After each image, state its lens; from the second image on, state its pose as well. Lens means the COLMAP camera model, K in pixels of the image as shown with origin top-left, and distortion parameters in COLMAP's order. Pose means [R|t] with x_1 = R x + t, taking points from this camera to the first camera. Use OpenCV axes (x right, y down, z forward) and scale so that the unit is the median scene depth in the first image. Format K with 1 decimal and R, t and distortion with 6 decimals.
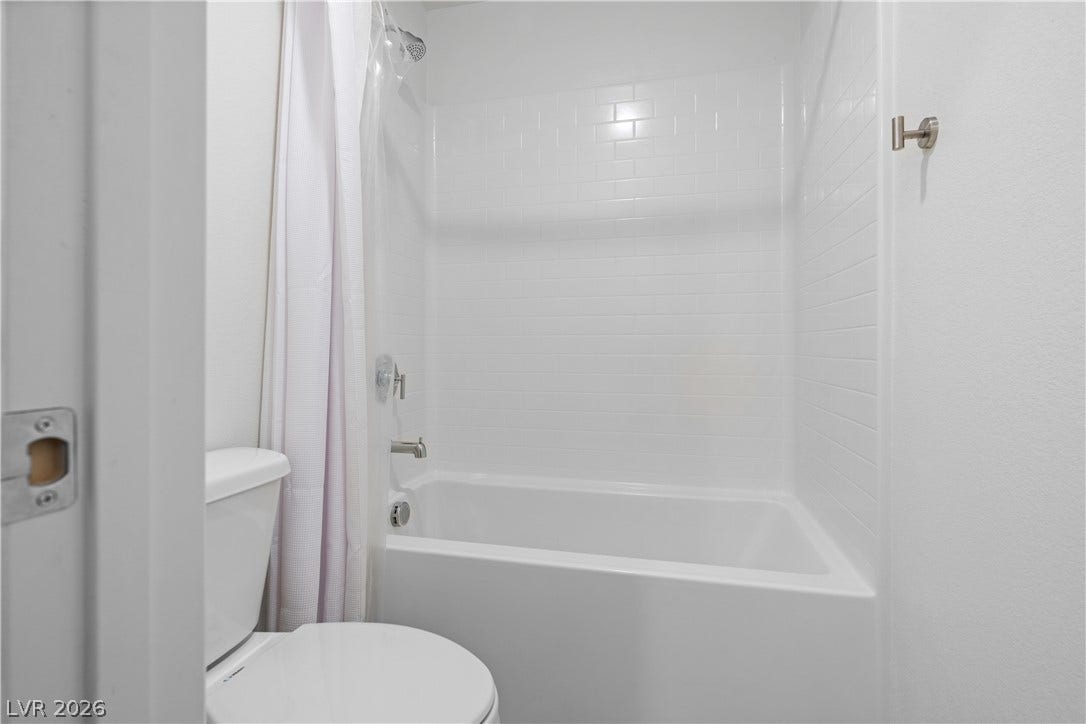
lens RADIAL K [[470.0, 0, 541.5], [0, 470.0, 356.6], [0, 0, 1]] dist [-0.007806, 0.000176]
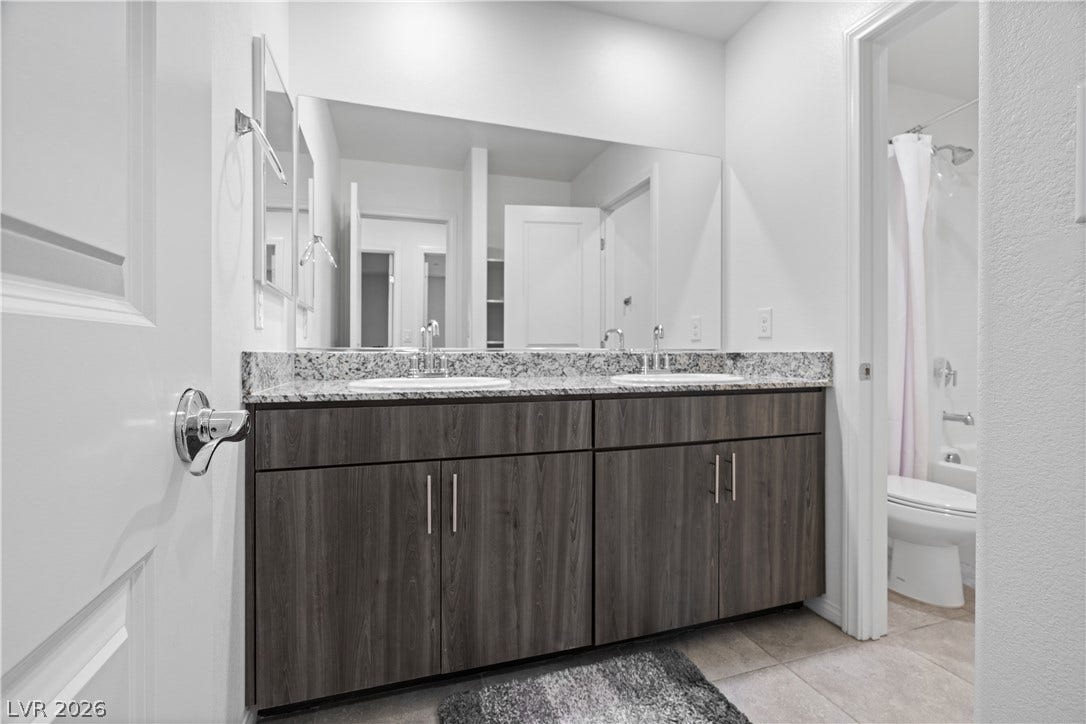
lens RADIAL K [[470.0, 0, 536.7], [0, 470.0, 358.7], [0, 0, 1]] dist [-0.007806, 0.000176]
pose [[0.499805, -0.001141, -0.866137, 0.430094], [-0.009335, 0.999934, -0.006703, 0.025574], [0.866088, 0.011436, 0.499761, -1.191568]]
